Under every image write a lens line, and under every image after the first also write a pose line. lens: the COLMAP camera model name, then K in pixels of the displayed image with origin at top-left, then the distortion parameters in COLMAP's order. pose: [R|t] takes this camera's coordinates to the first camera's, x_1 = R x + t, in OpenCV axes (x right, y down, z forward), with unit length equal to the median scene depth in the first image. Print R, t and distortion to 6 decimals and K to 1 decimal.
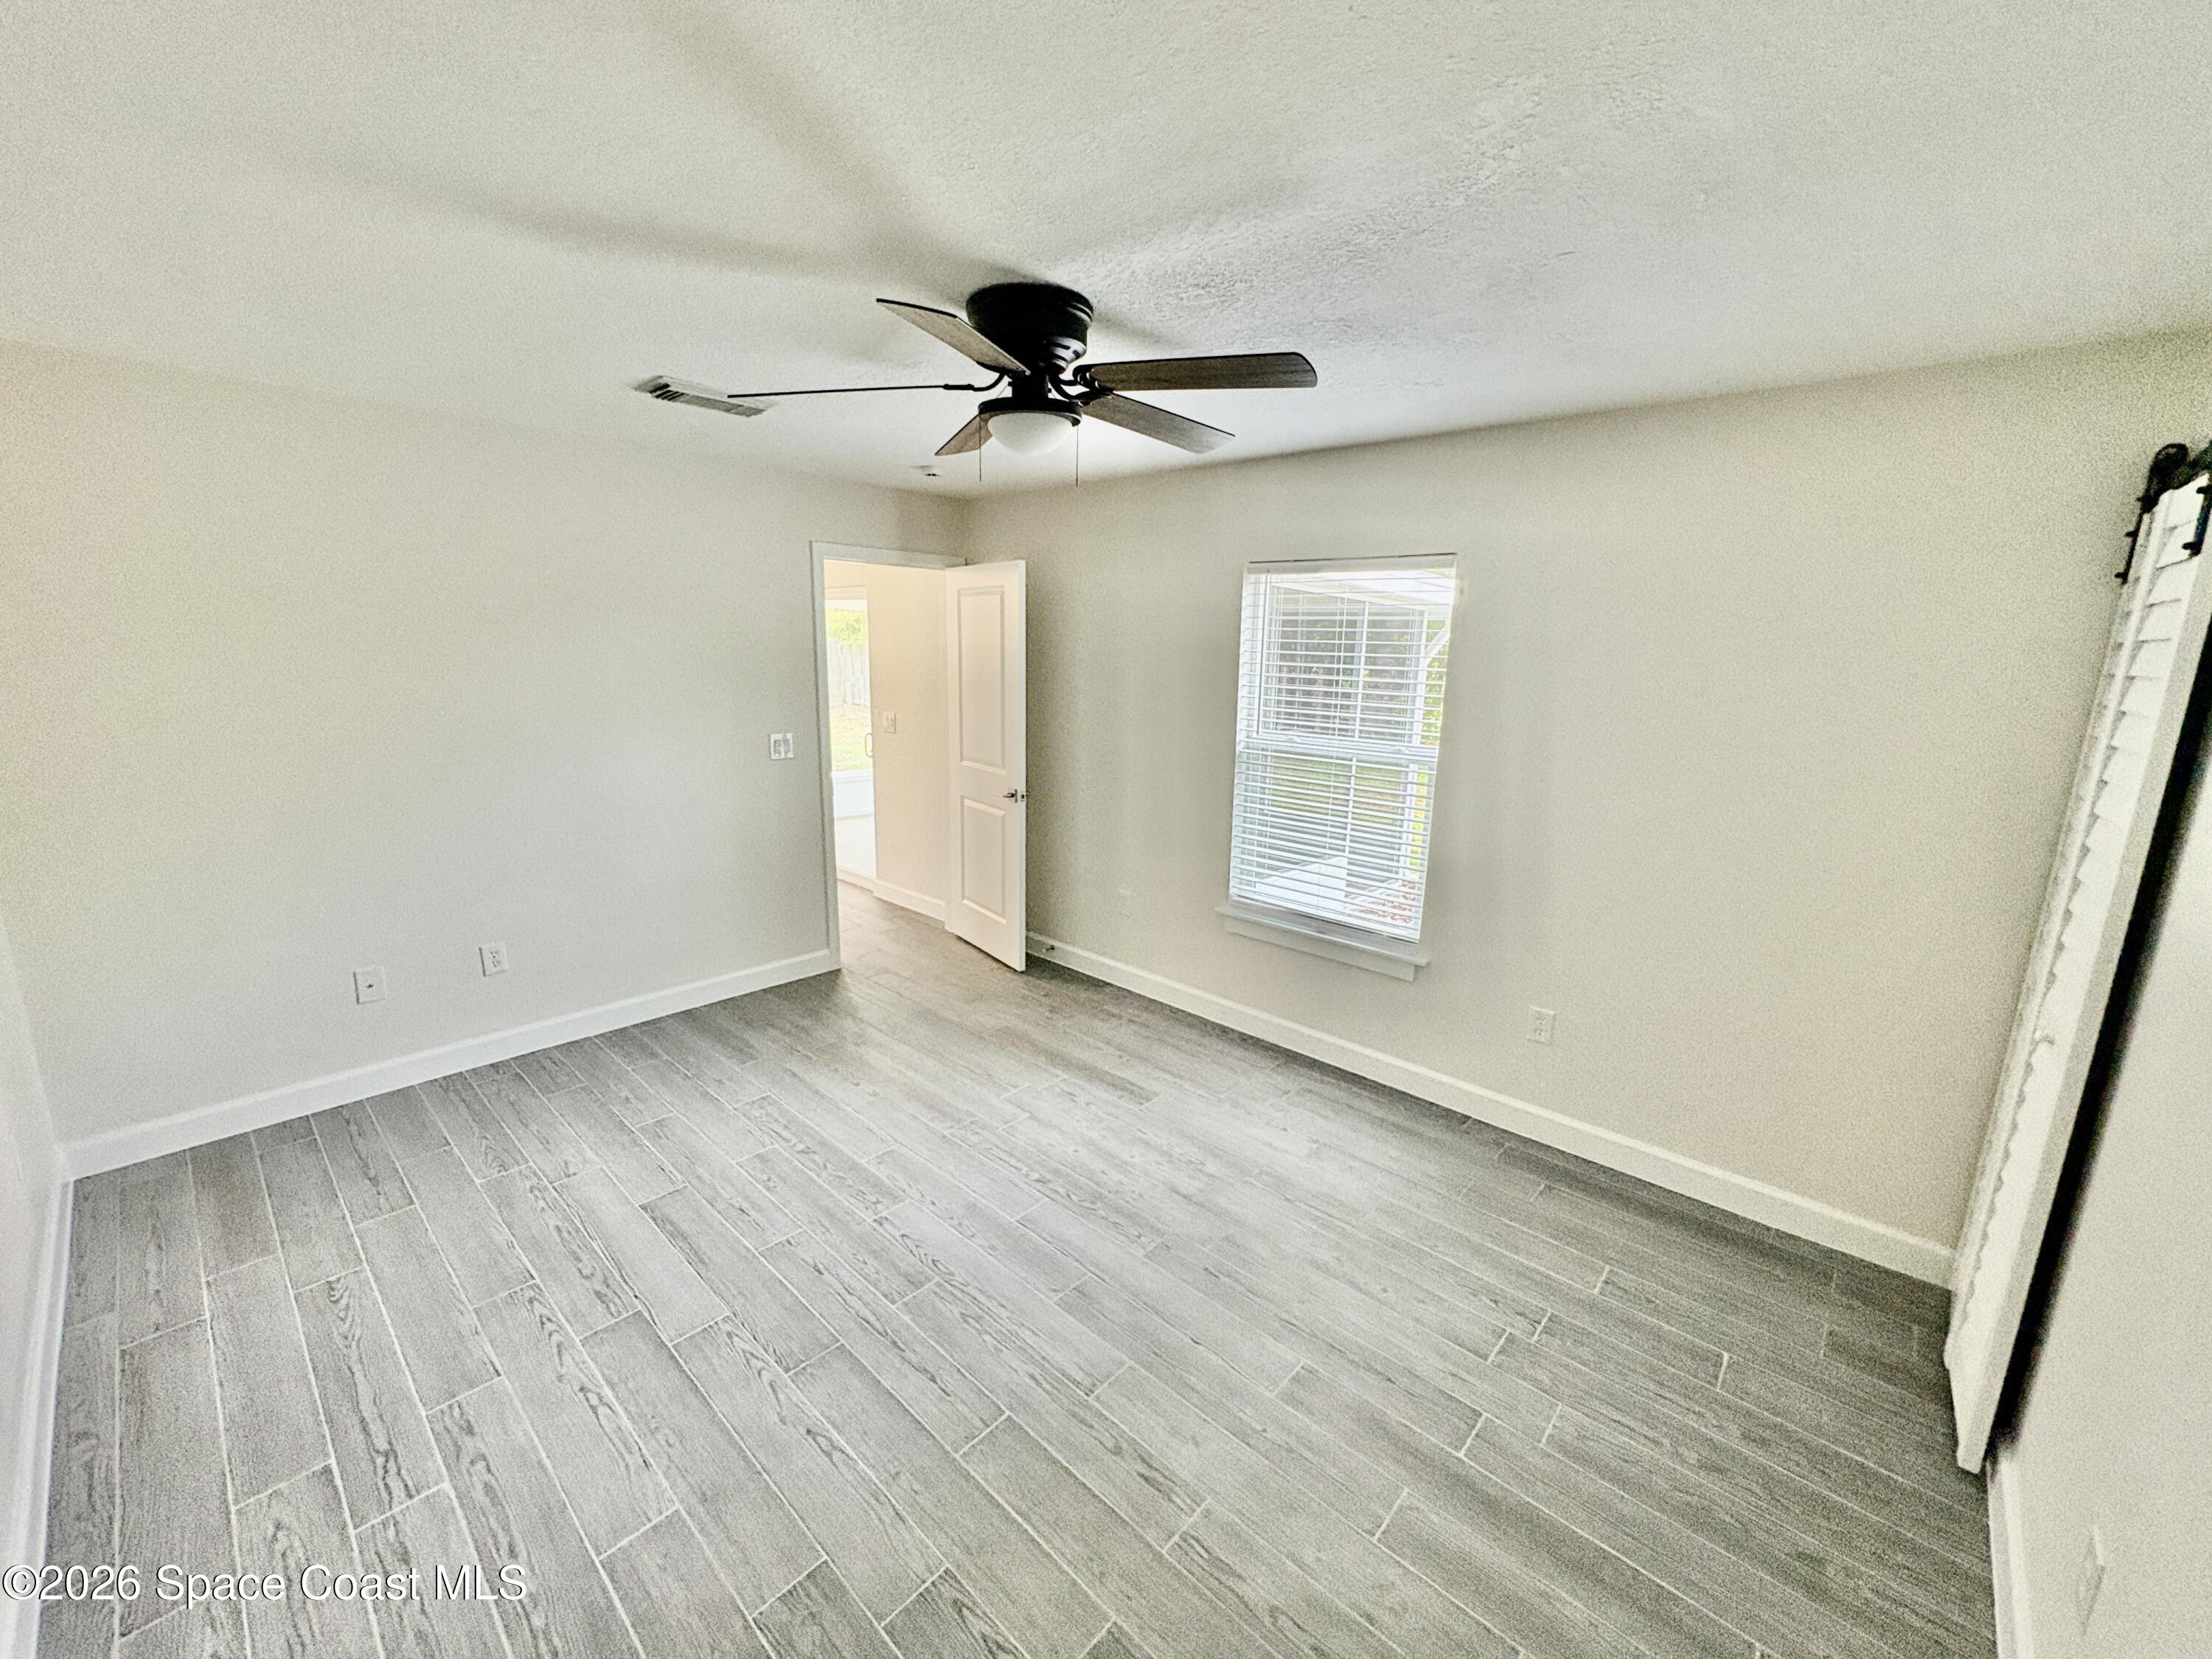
lens RADIAL K [[874.6, 0, 1106.0], [0, 874.6, 829.5], [0, 0, 1]] dist [-0.007344, 0.000064]
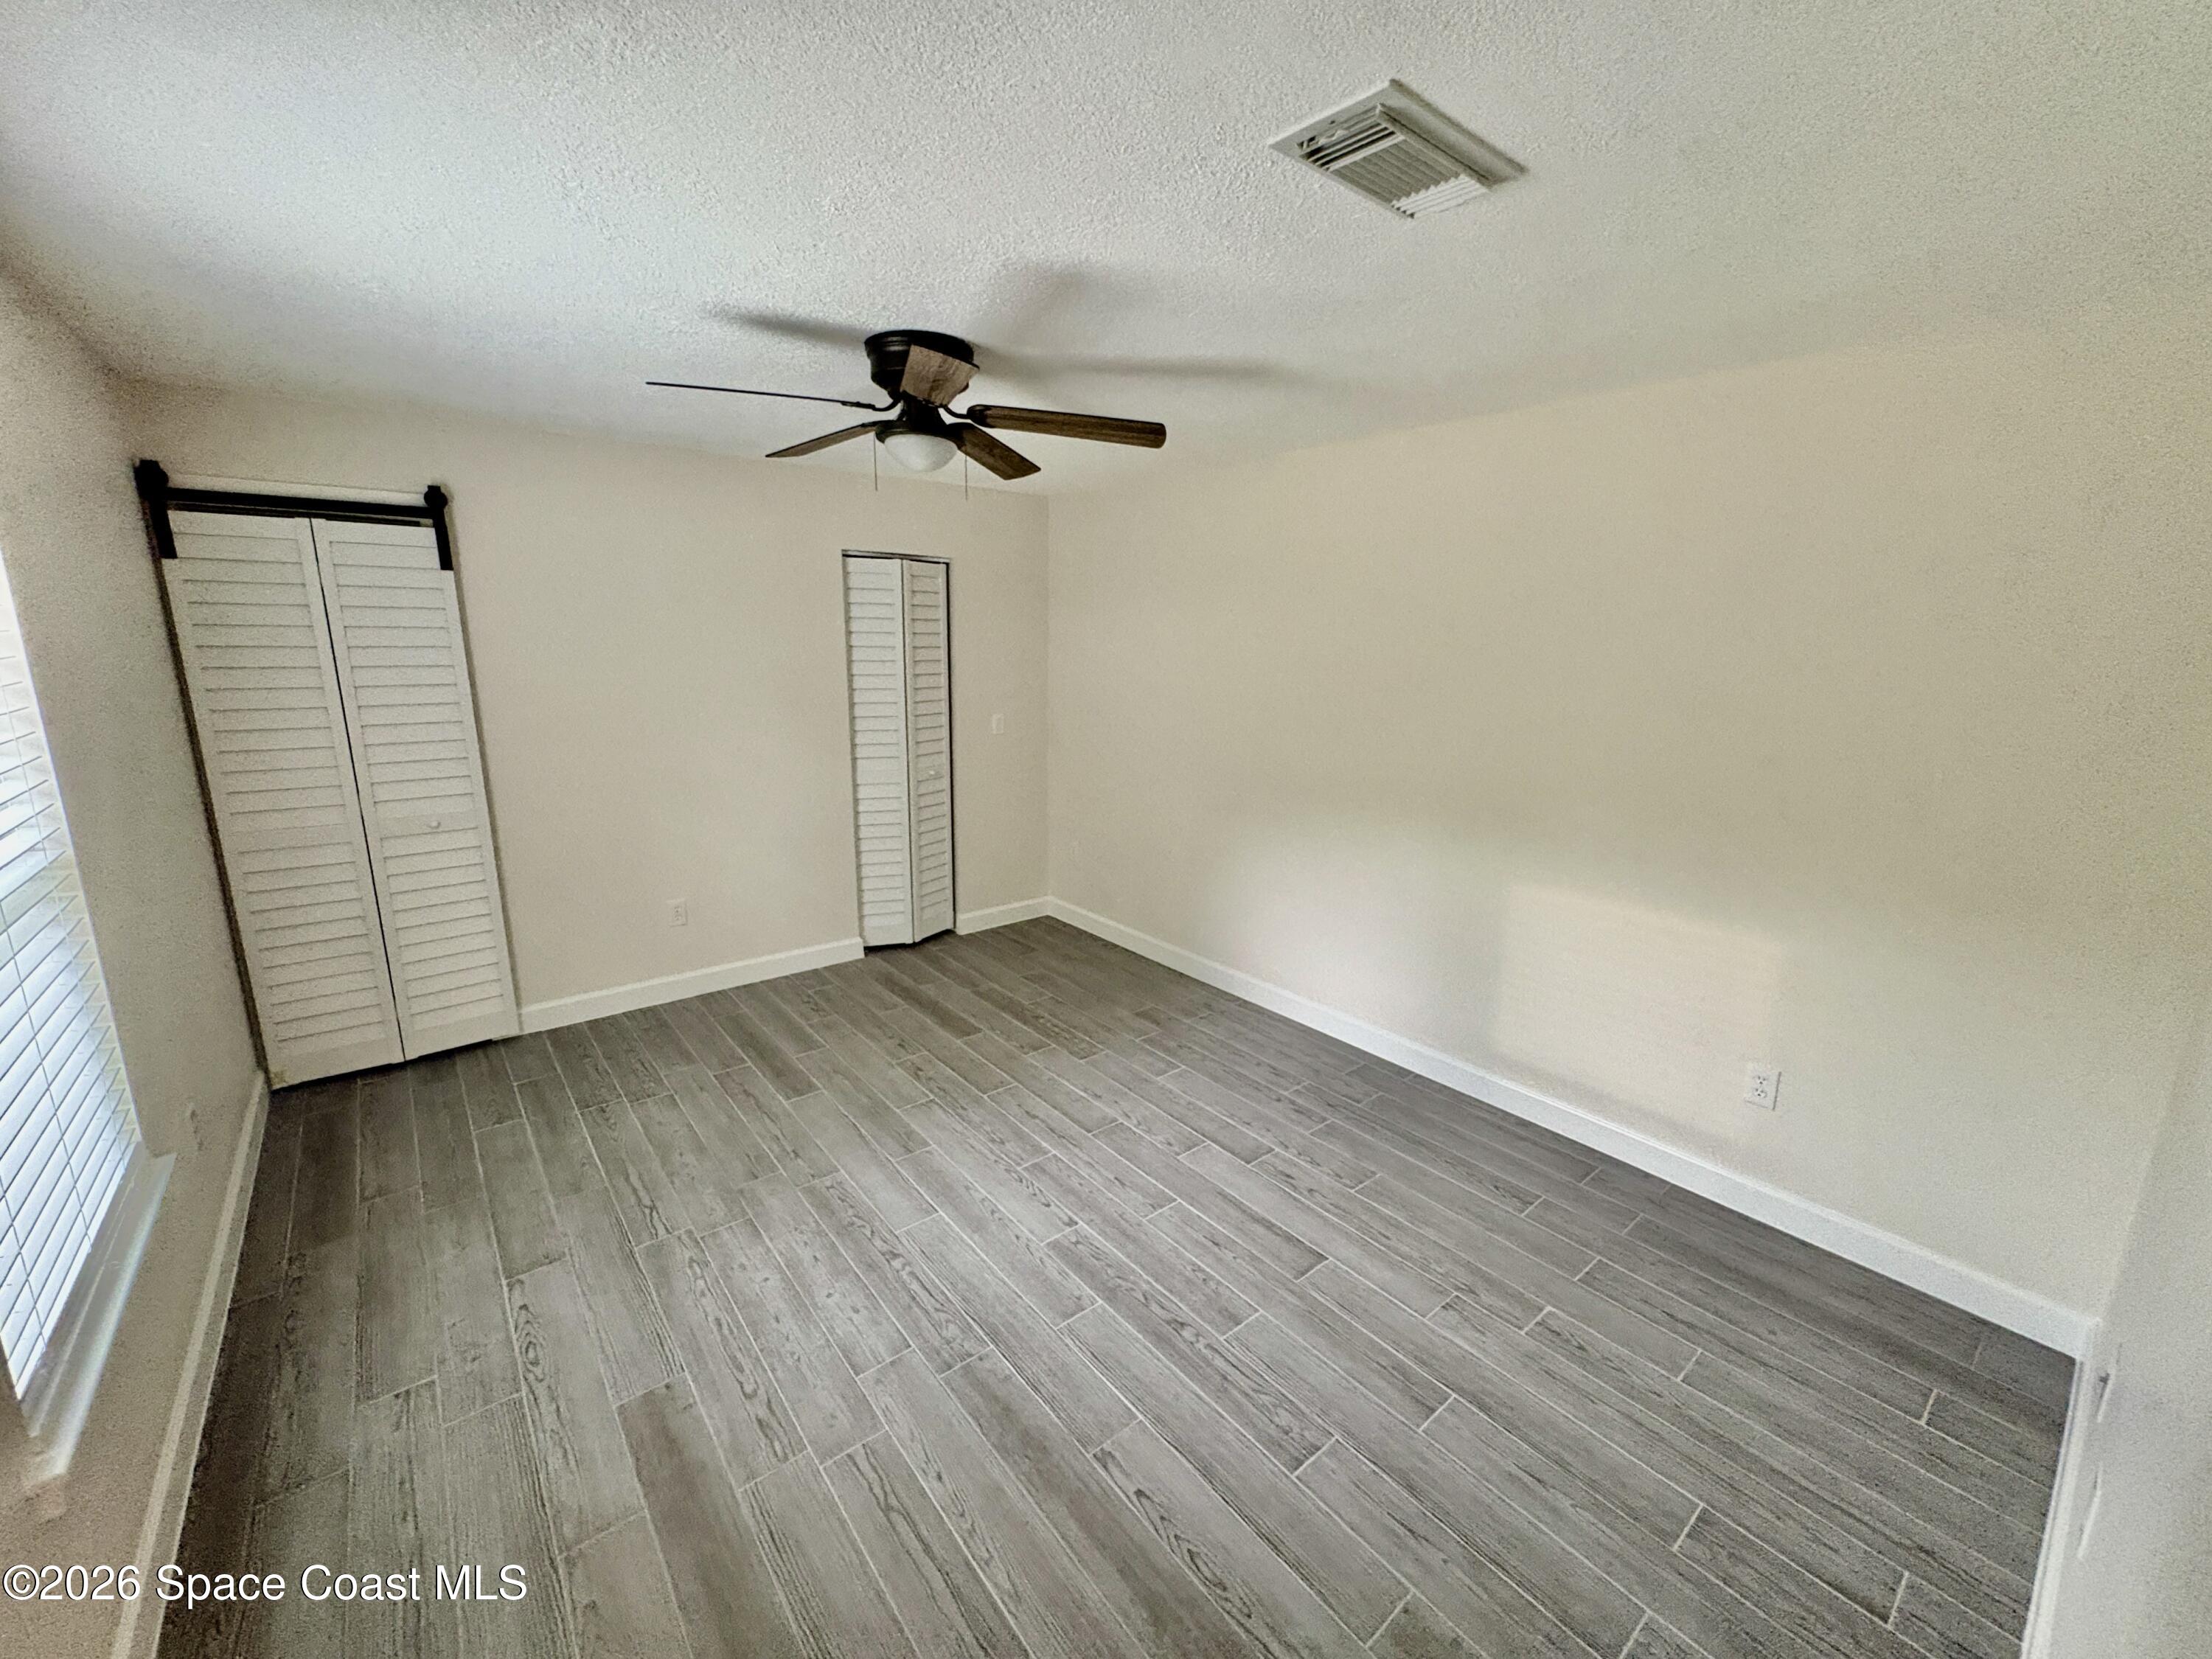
lens RADIAL K [[881.3, 0, 1106.0], [0, 881.3, 829.5], [0, 0, 1]] dist [-0.001117, 0.000303]
pose [[-0.988514, -0.071982, 0.132888, -0.394607], [-0.010407, 0.909623, 0.415303, -0.369895], [-0.150772, 0.409150, -0.899924, 1.695423]]
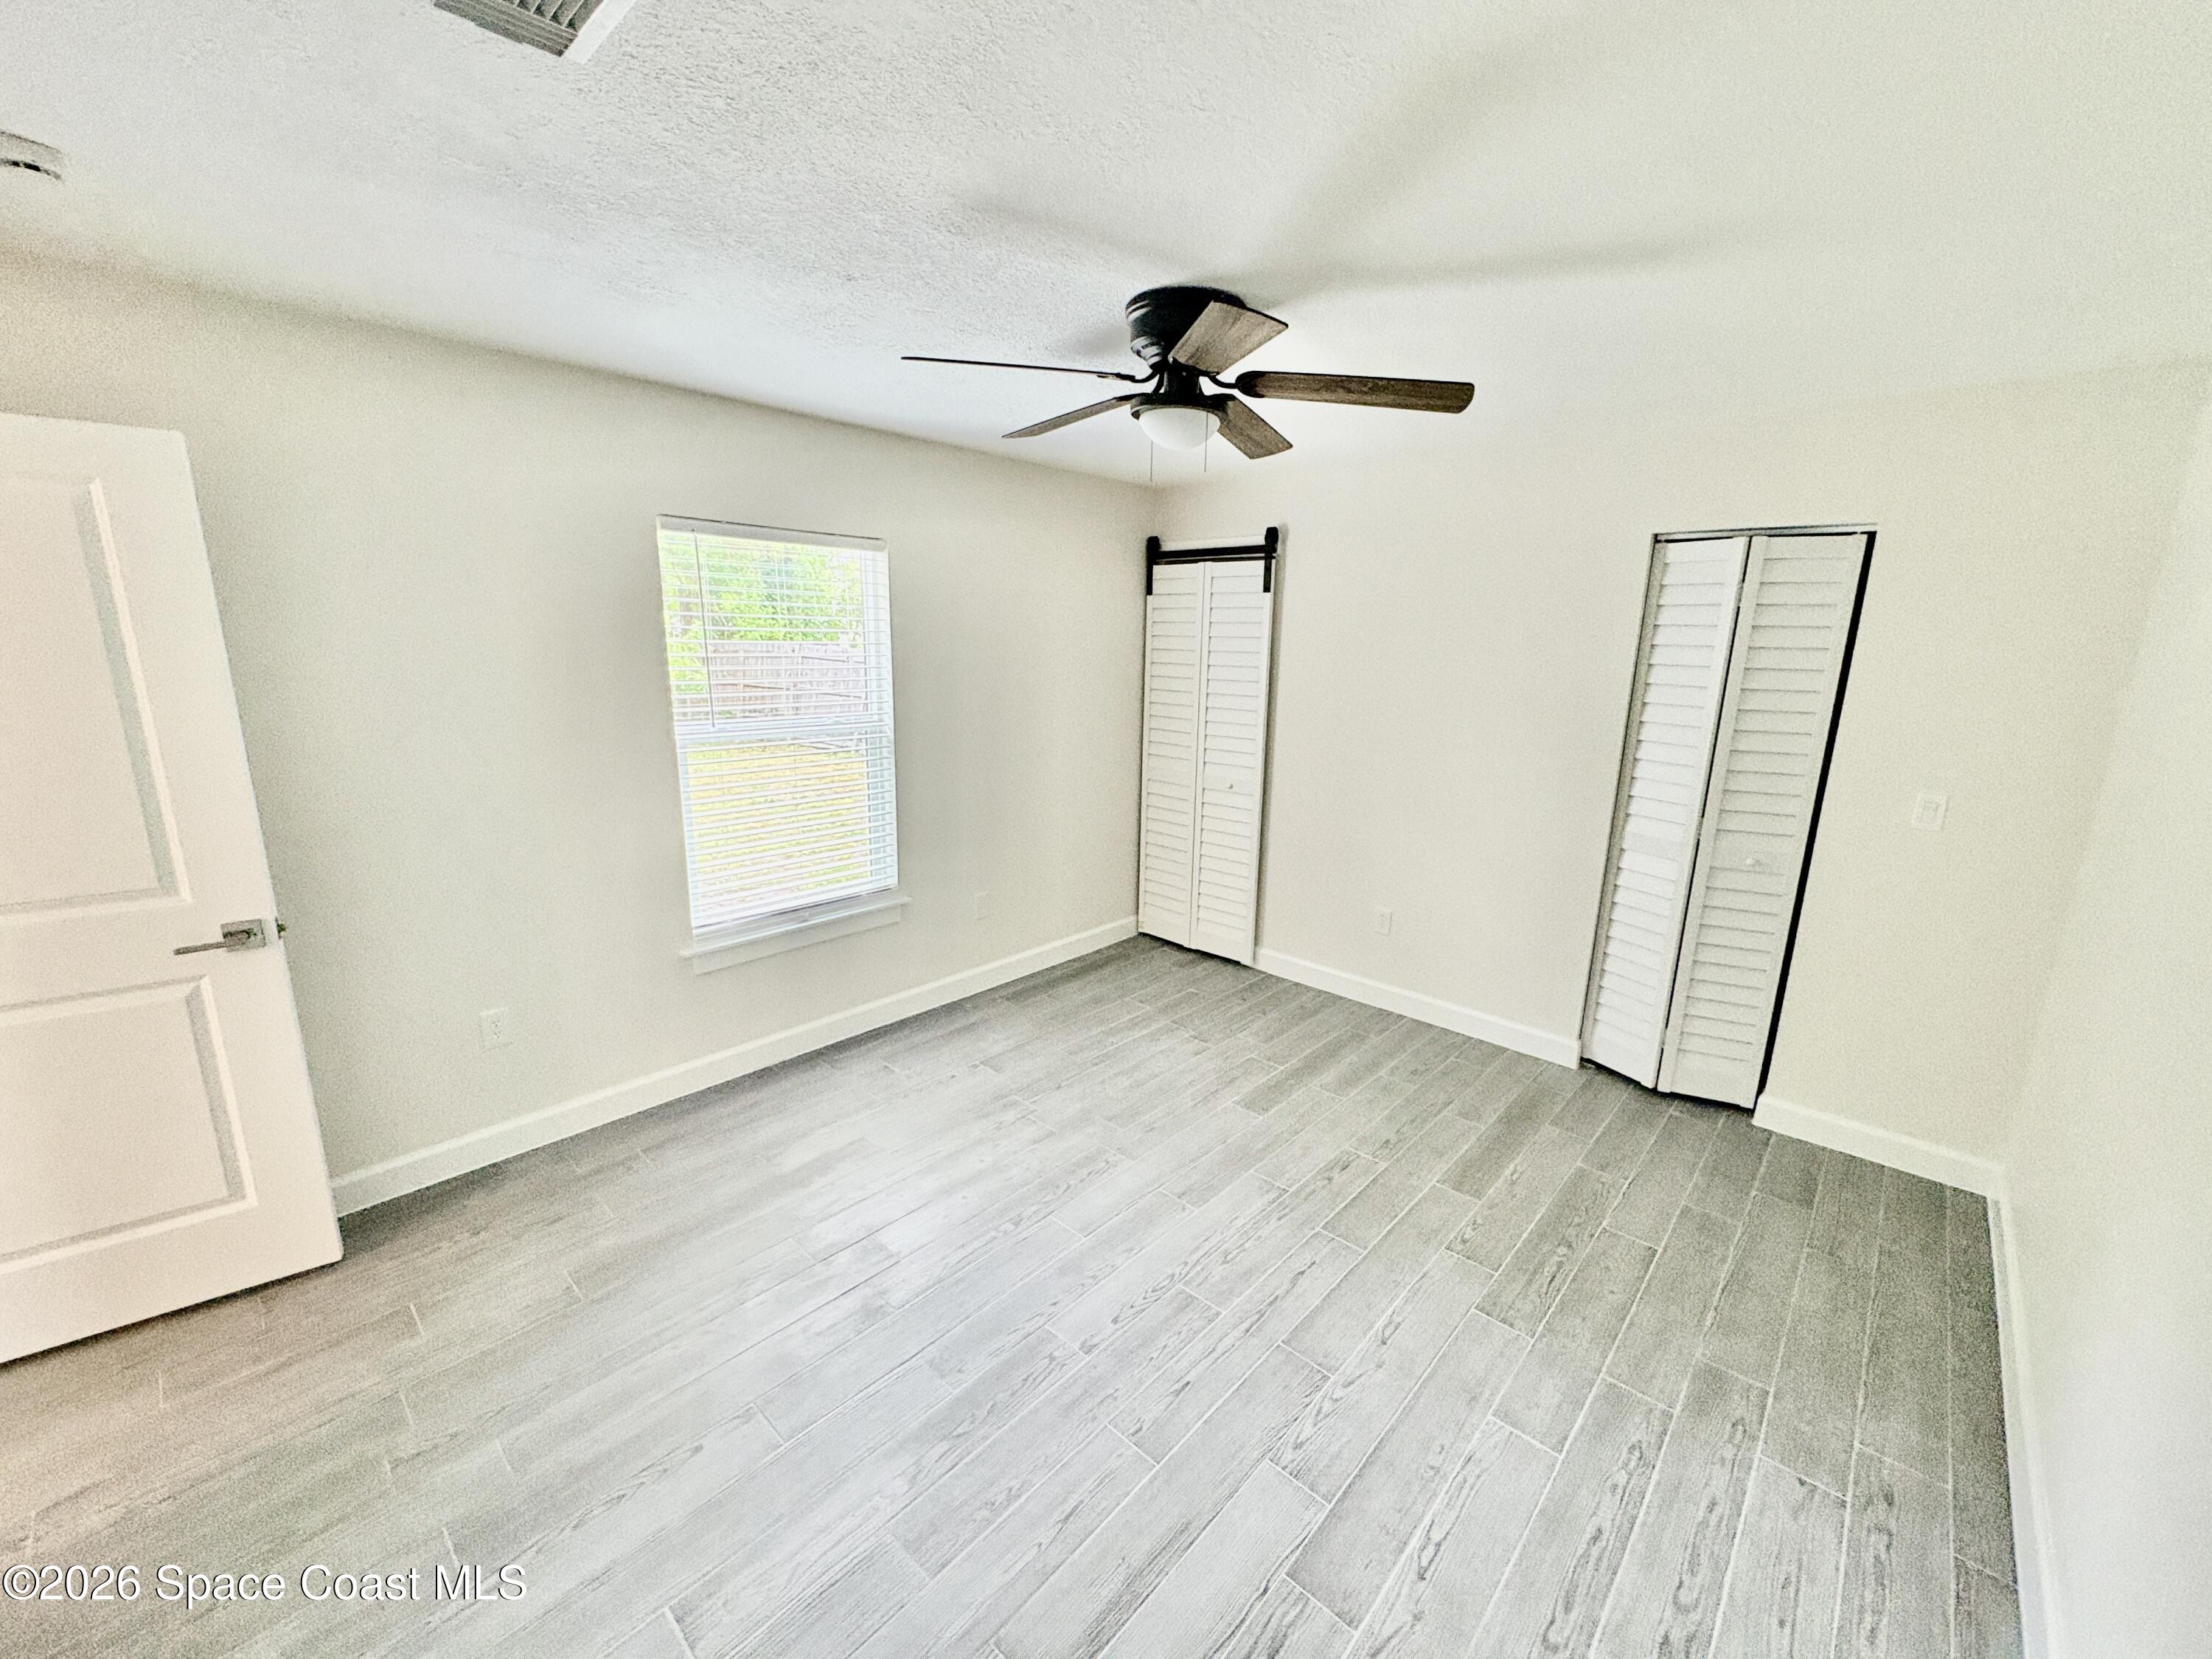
lens RADIAL K [[881.3, 0, 1106.0], [0, 881.3, 829.5], [0, 0, 1]] dist [-0.001117, 0.000303]
pose [[0.007282, -0.241293, 0.970425, -0.928233], [0.189605, 0.953179, 0.235582, -0.199362], [-0.981834, 0.182282, 0.052691, 0.844115]]
